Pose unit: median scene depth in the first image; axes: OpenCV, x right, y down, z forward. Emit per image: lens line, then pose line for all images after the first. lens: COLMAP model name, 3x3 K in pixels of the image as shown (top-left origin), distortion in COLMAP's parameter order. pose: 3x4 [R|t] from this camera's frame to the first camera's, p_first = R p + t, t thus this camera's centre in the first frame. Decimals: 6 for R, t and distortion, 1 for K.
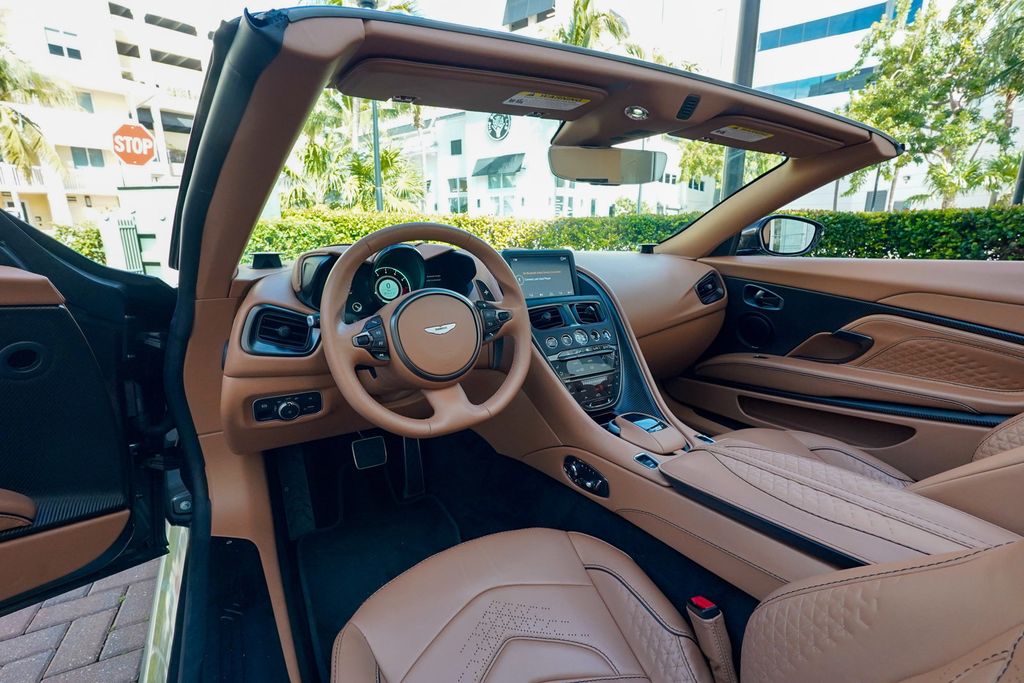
lens RADIAL K [[468.4, 0, 504.6], [0, 468.4, 345.3], [0, 0, 1]] dist [-0.016008, 0.008371]
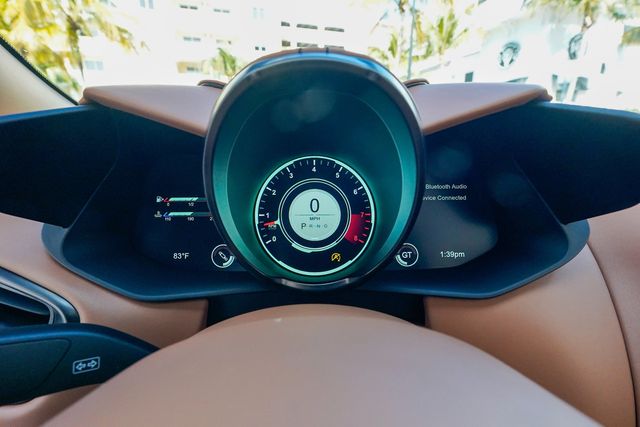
lens RADIAL K [[292.8, 0, 314.9], [0, 292.8, 218.4], [0, 0, 1]] dist [-0.016008, 0.008371]
pose [[0.854576, 0.137248, -0.500861, -0.093857], [-0.124086, 0.990474, 0.059697, -0.095484], [0.504283, 0.011134, 0.863466, 0.580632]]
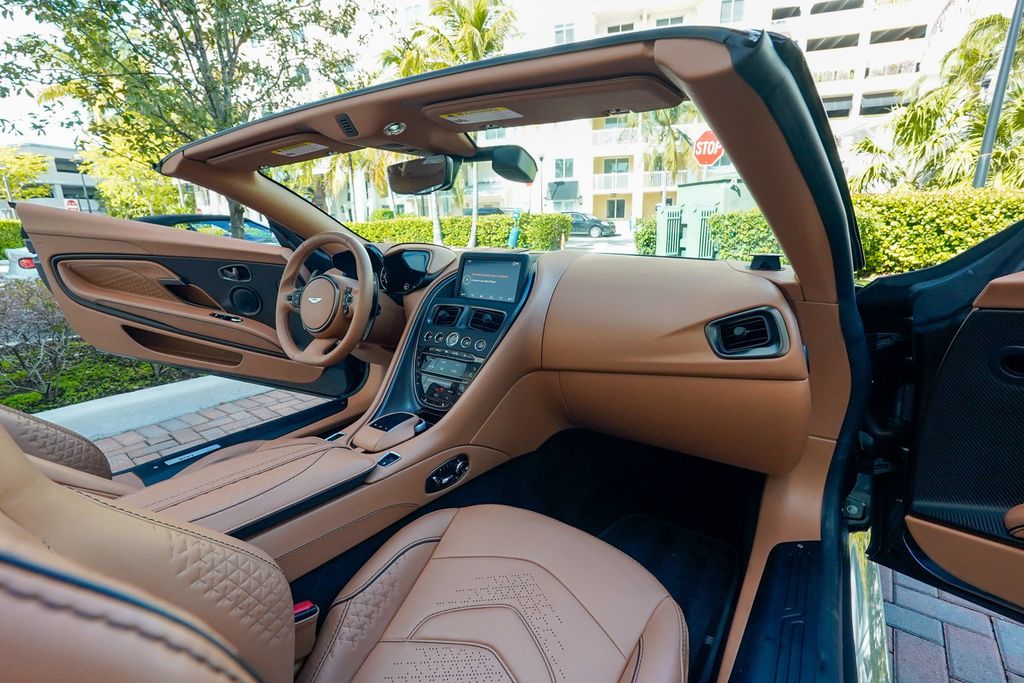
lens RADIAL K [[468.4, 0, 498.4], [0, 468.4, 347.1], [0, 0, 1]] dist [-0.016008, 0.008371]
pose [[0.401259, 0.226921, -0.887411, 0.901674], [-0.198955, 0.967288, 0.157386, -0.145969], [0.894096, 0.113403, 0.433280, 0.496931]]
